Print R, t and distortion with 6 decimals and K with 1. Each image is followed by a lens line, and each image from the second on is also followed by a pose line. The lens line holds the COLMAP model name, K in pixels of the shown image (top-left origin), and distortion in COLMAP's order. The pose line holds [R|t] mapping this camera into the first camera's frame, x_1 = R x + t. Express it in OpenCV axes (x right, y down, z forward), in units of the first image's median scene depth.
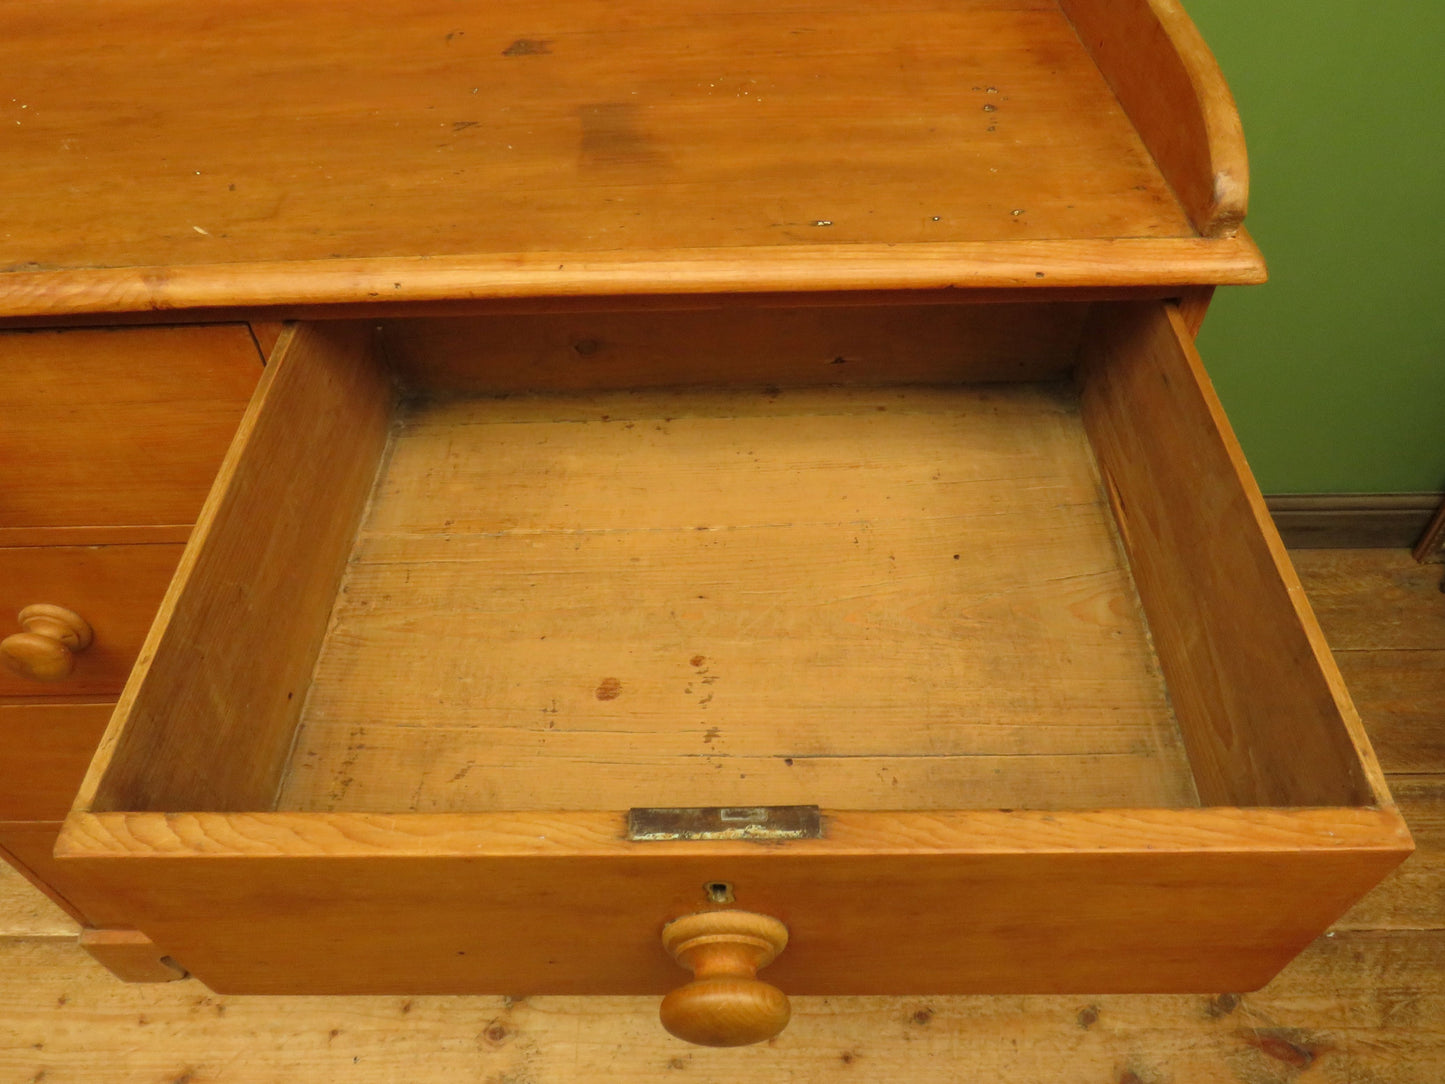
lens RADIAL K [[1033.4, 0, 722.4], [0, 1033.4, 538.0], [0, 0, 1]] dist [-0.027378, 0.005288]
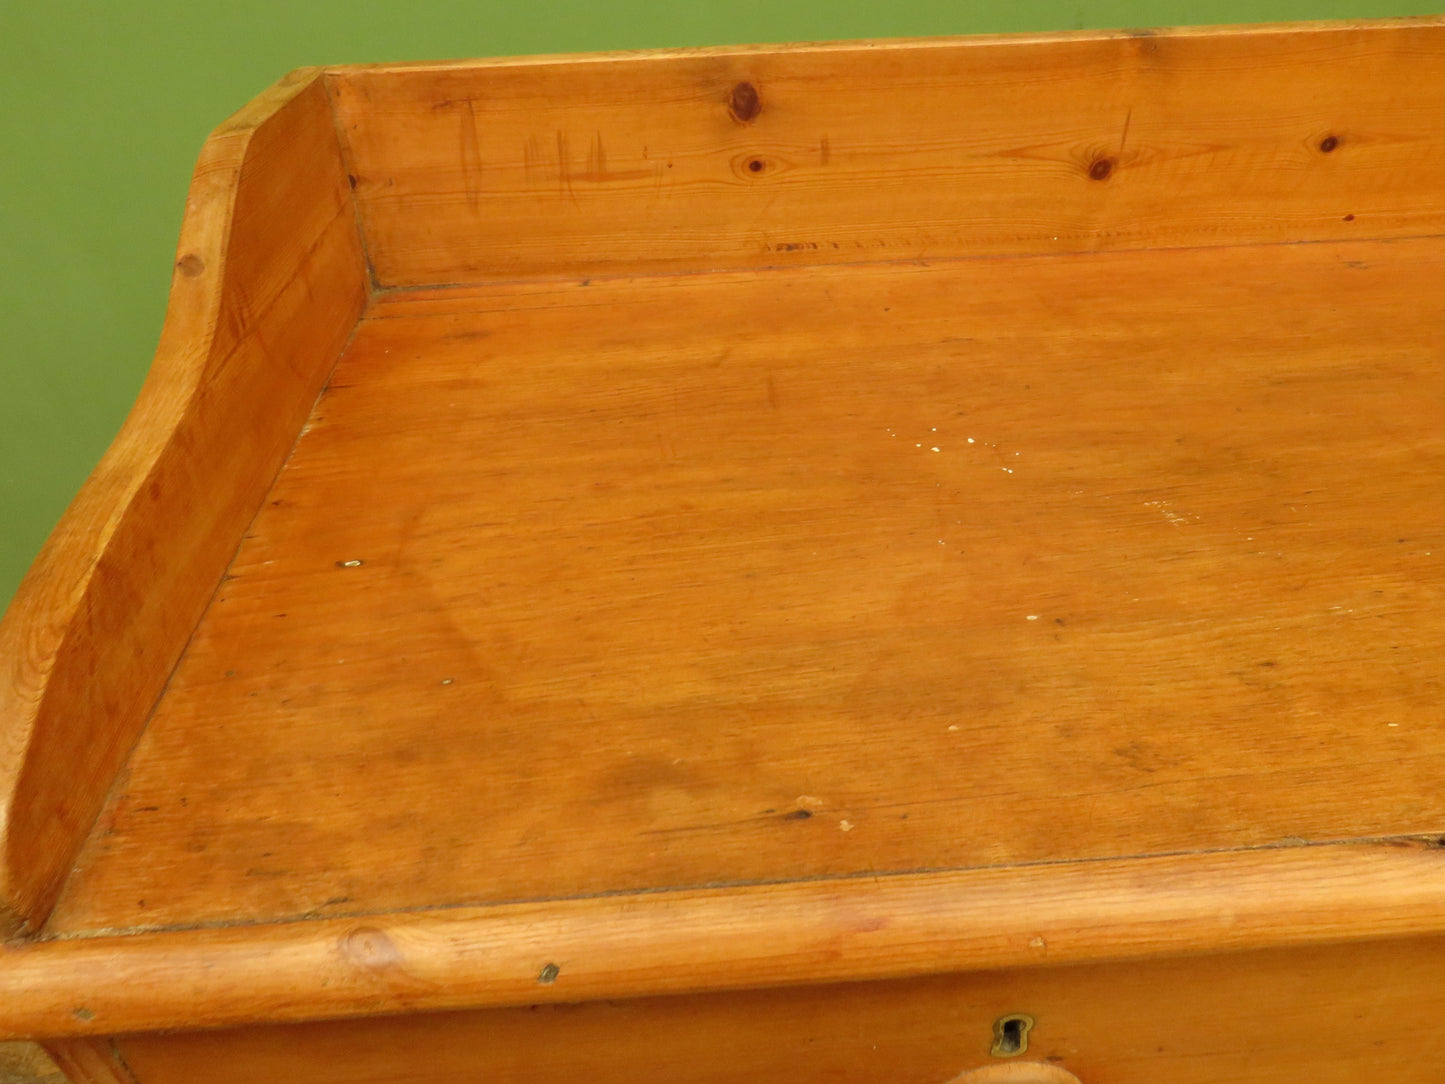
lens RADIAL K [[1033.4, 0, 709.8], [0, 1033.4, 535.9], [0, 0, 1]] dist [-0.027378, 0.005288]
pose [[0.997916, -0.035245, 0.054045, -0.509808], [0.046109, 0.975476, -0.215223, -0.142099], [-0.045134, 0.217267, 0.975068, 0.246117]]
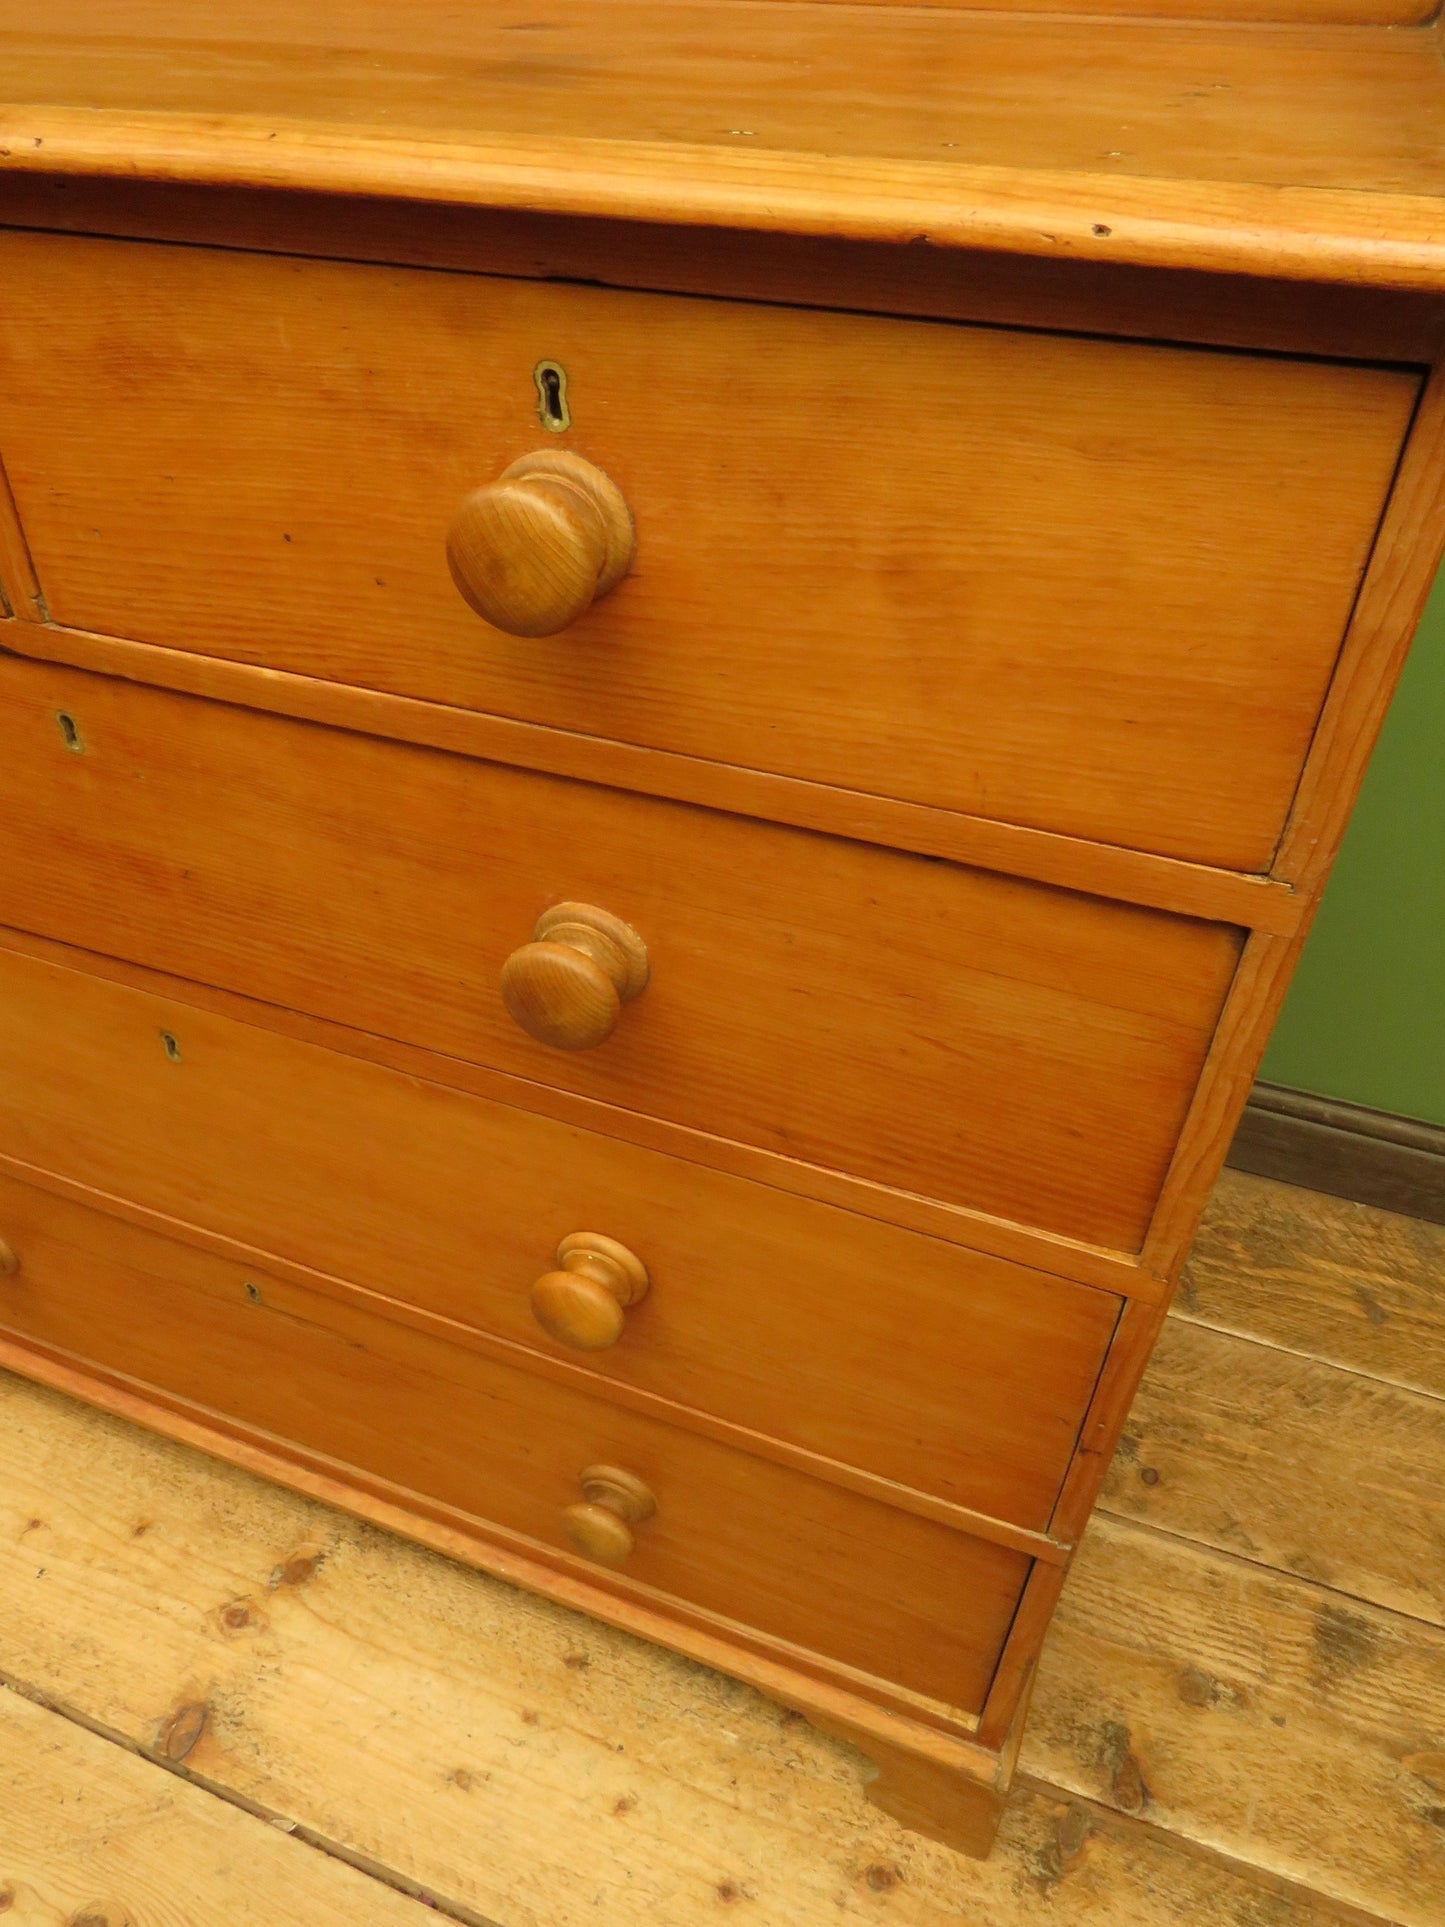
lens RADIAL K [[1378.1, 0, 694.0], [0, 1378.1, 938.4], [0, 0, 1]] dist [-0.027378, 0.005288]
pose [[0.929038, 0.255106, -0.267973, 0.170854], [-0.288308, 0.953087, -0.092213, 0.074602], [0.231878, 0.162928, 0.959003, 0.178986]]
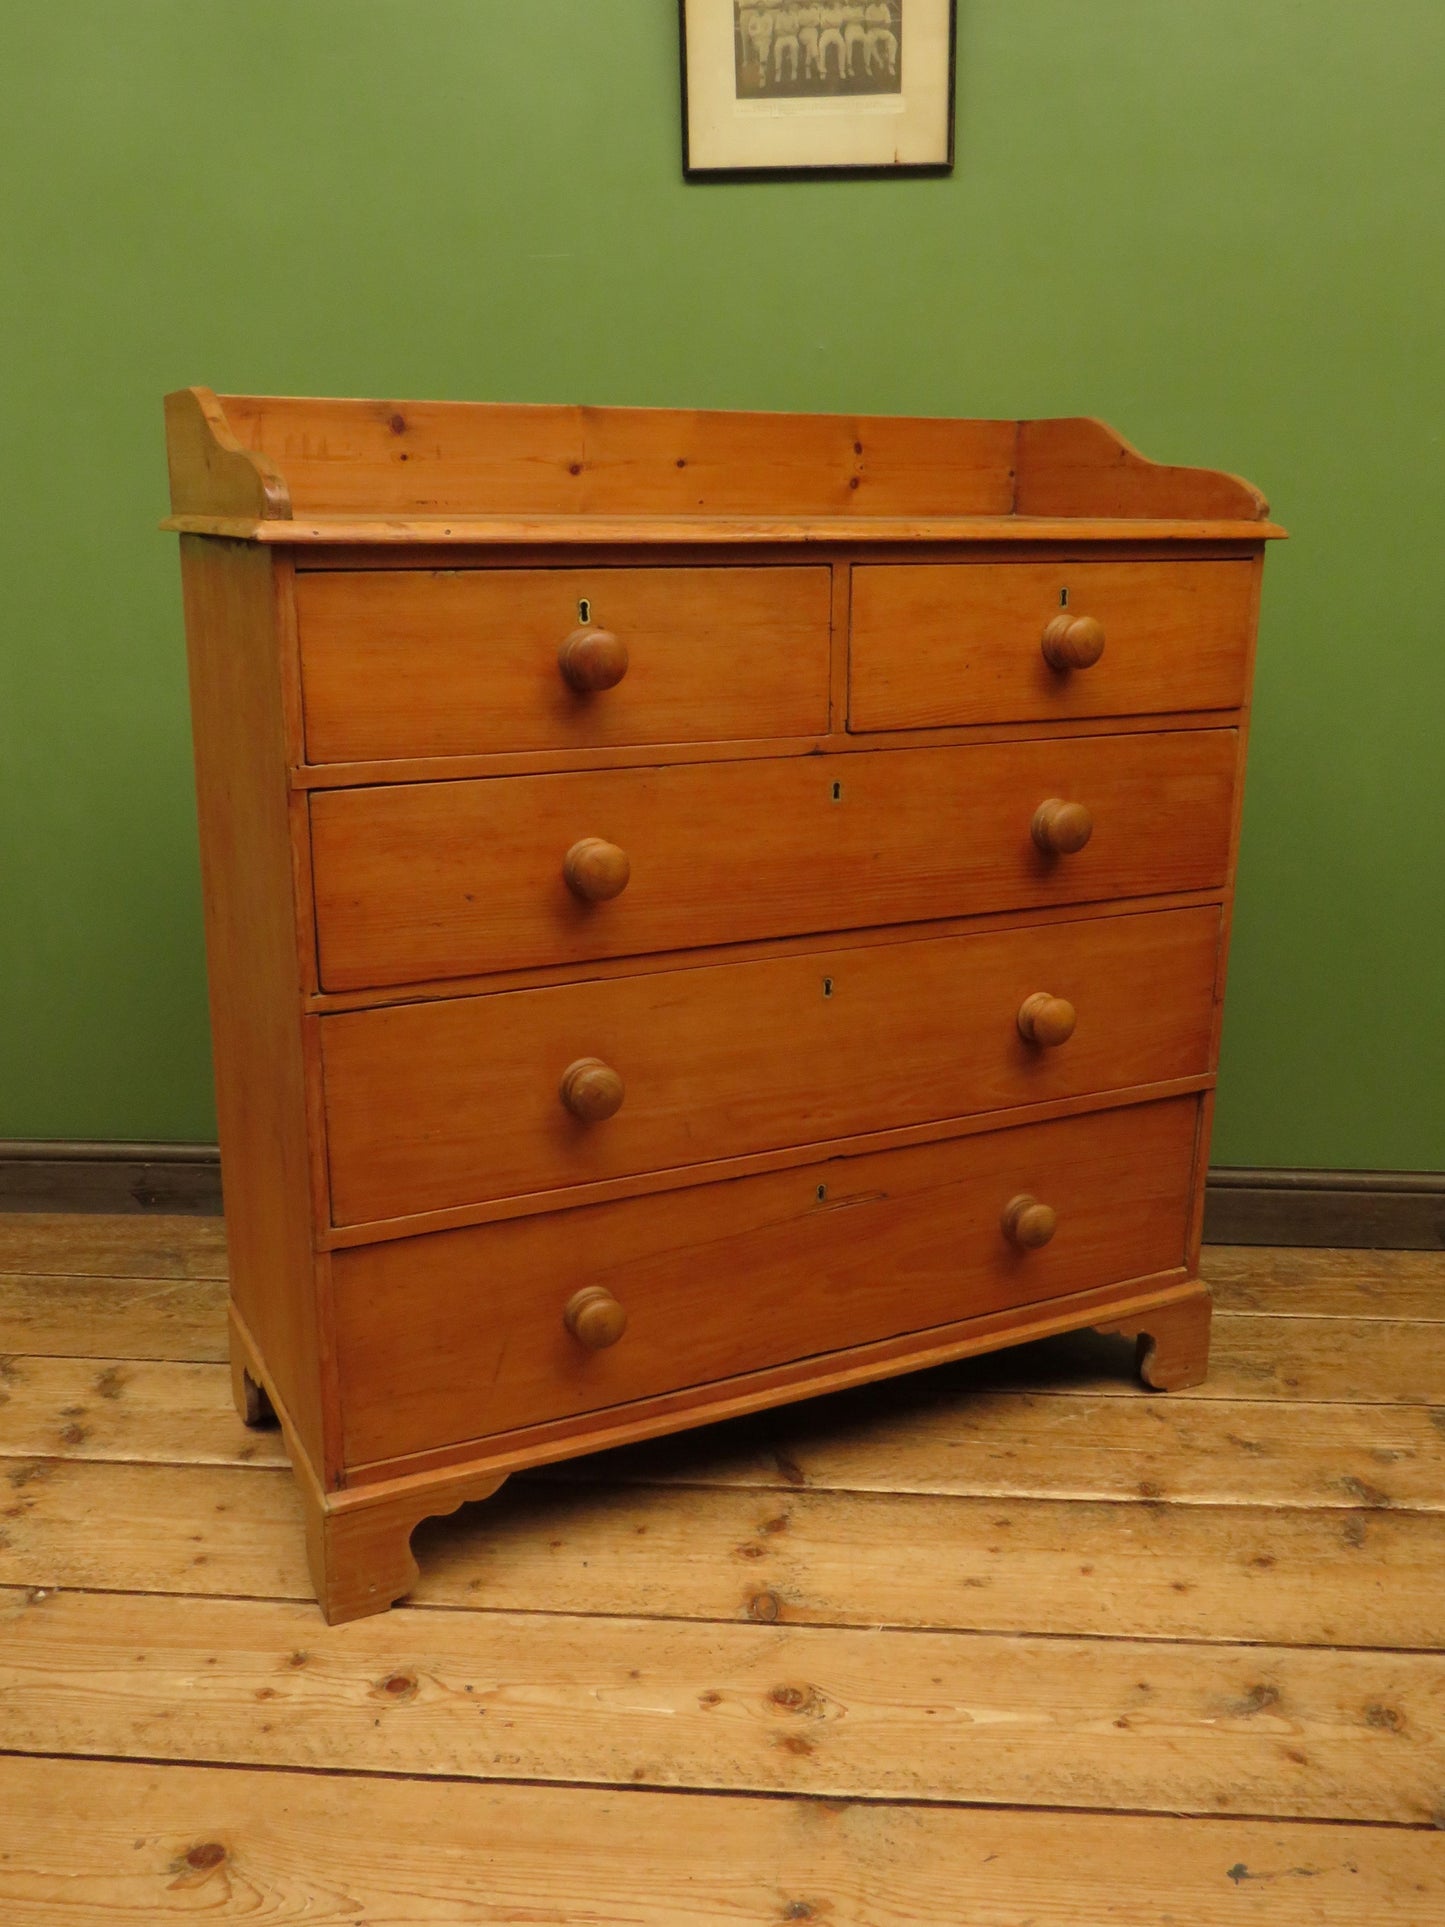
lens RADIAL K [[1677.3, 0, 722.8], [0, 1677.3, 903.7], [0, 0, 1]] dist [-0.017813, -0.003754]
pose [[0.997768, 0.054625, -0.038412, -0.225774], [-0.066757, 0.830543, -0.552939, 0.817470], [0.001699, 0.554269, 0.832336, -0.436562]]
